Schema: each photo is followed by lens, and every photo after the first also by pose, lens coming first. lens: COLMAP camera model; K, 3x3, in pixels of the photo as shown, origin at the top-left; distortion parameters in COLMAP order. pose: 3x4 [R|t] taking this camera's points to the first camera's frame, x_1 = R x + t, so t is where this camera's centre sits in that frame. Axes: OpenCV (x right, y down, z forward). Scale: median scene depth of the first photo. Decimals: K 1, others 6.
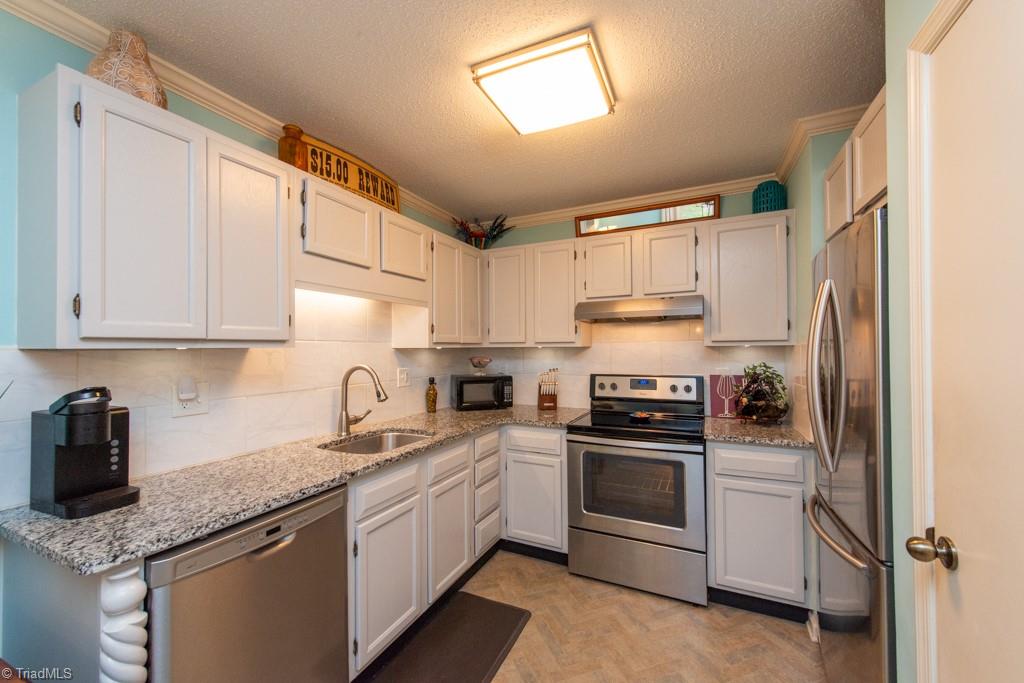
lens RADIAL K [[403.2, 0, 513.7], [0, 403.2, 344.4], [0, 0, 1]] dist [0.007747, -0.000688]
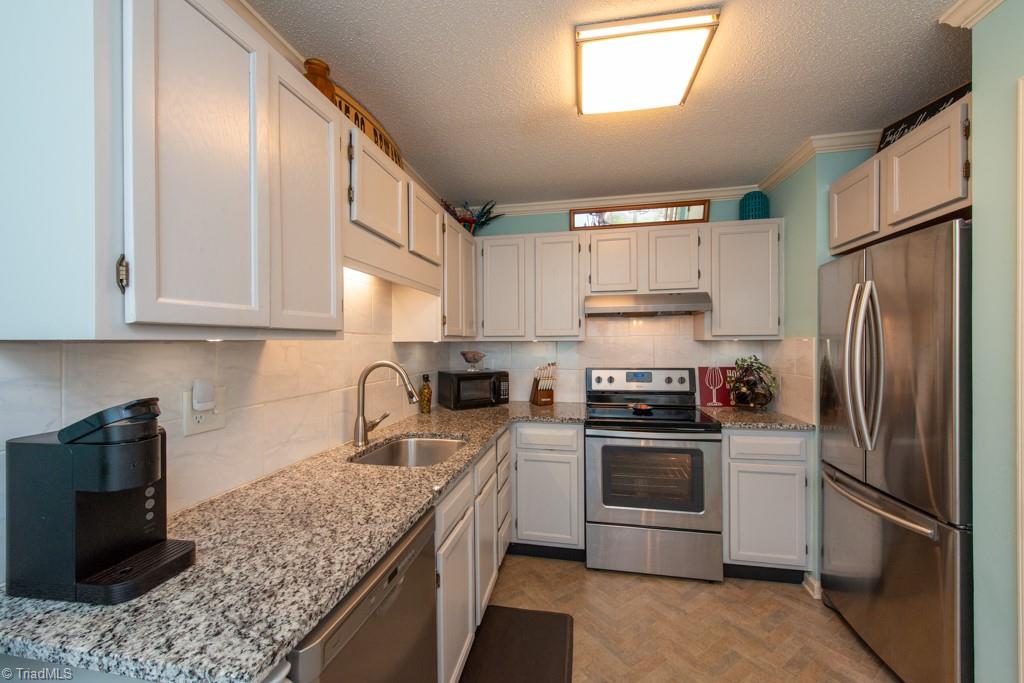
lens RADIAL K [[398.8, 0, 514.3], [0, 398.8, 344.1], [0, 0, 1]] dist [0.001431, 0.000093]
pose [[0.968078, -0.000005, 0.250649, -0.334084], [-0.003048, 0.999926, 0.011791, 0.004501], [-0.250631, -0.012178, 0.968006, 0.123471]]
